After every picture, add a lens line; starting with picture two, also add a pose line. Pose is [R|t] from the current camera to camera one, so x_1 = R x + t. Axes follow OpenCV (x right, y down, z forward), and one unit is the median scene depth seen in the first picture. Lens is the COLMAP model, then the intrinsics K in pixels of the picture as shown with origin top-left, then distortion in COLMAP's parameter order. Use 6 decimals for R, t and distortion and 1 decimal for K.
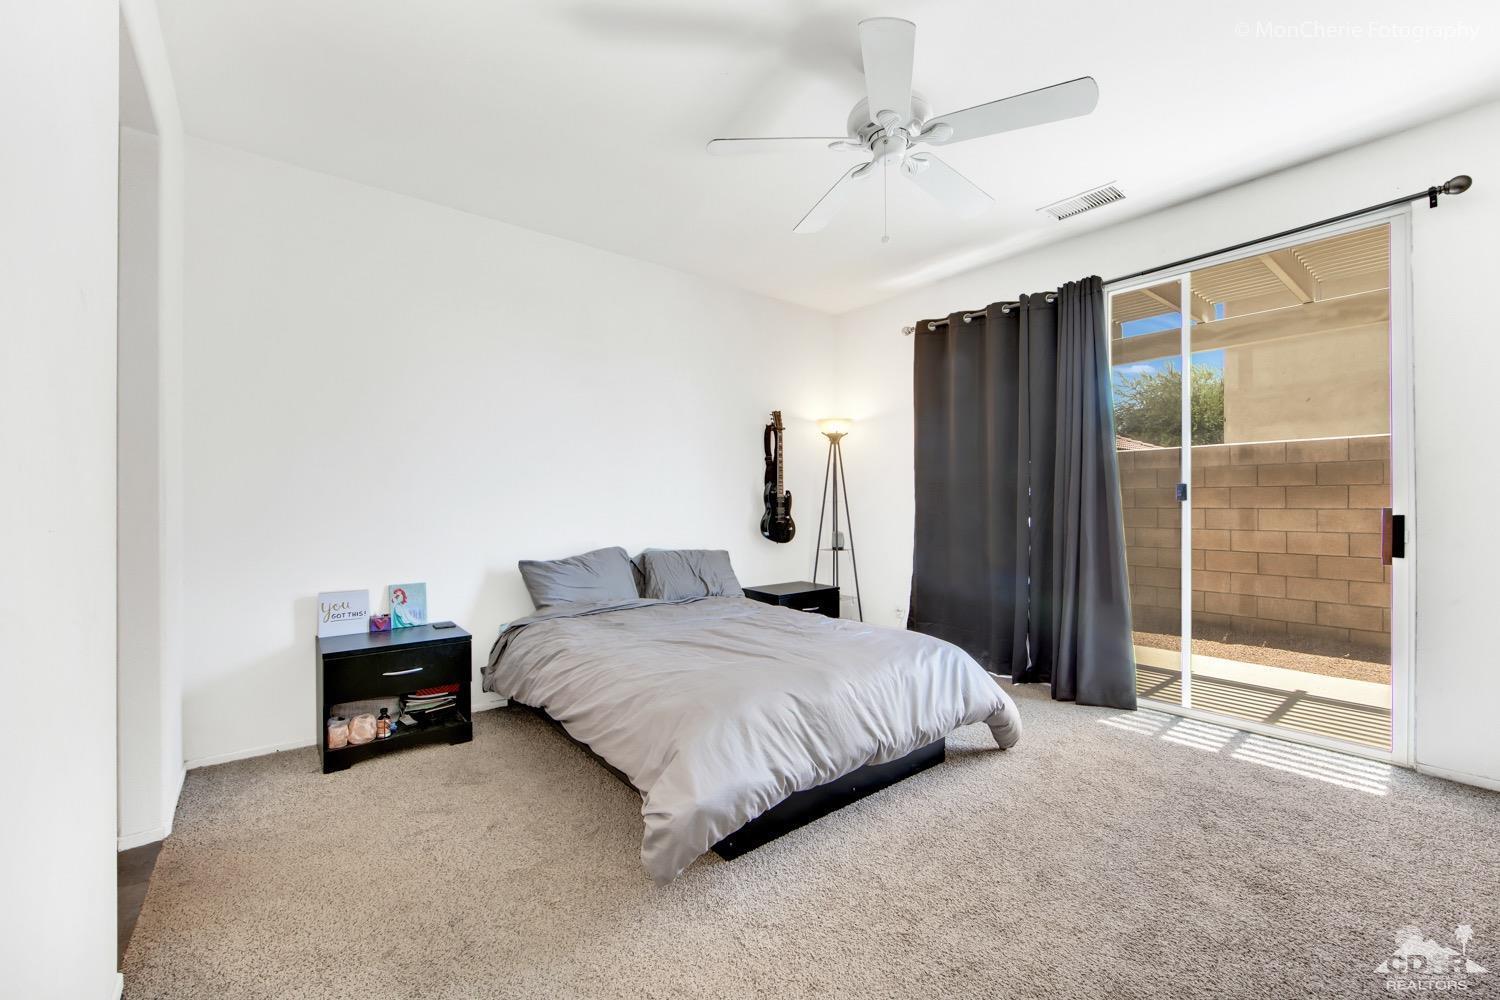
lens RADIAL K [[600.1, 0, 761.6], [0, 600.1, 497.0], [0, 0, 1]] dist [-0.008826, 0.000210]
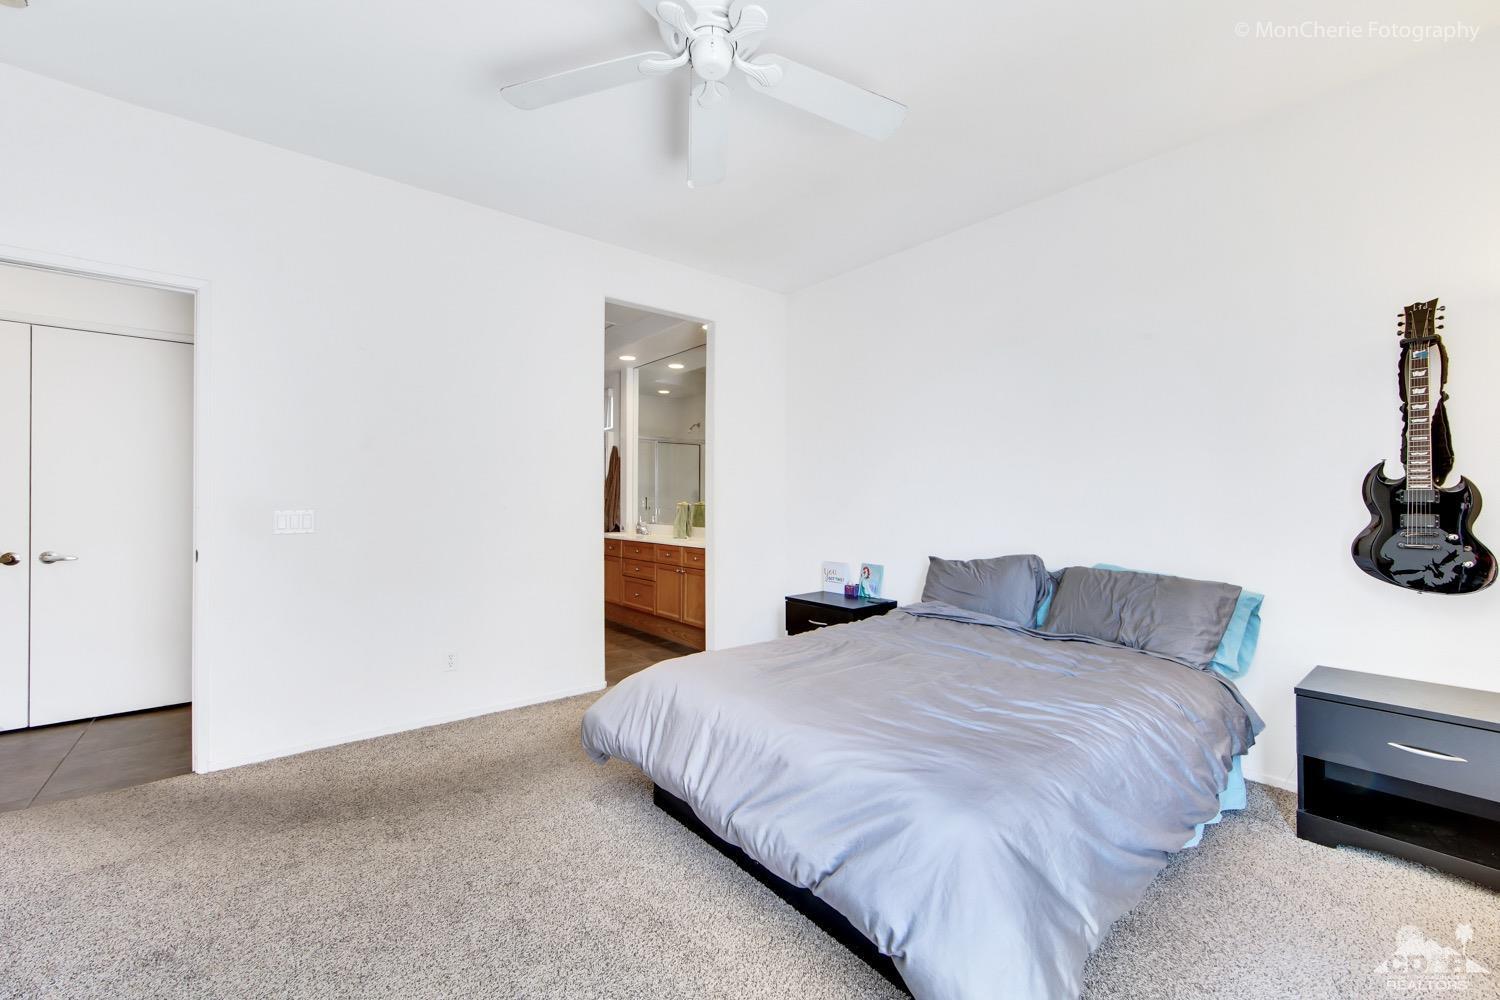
lens RADIAL K [[629.3, 0, 750.0], [0, 629.3, 500.0], [0, 0, 1]] dist [-0.000253, 0.000115]
pose [[0.004843, 0.004265, -0.999979, 0.739099], [0.000421, 0.999991, 0.004267, 0.004785], [0.999988, -0.000441, 0.004842, 0.744153]]
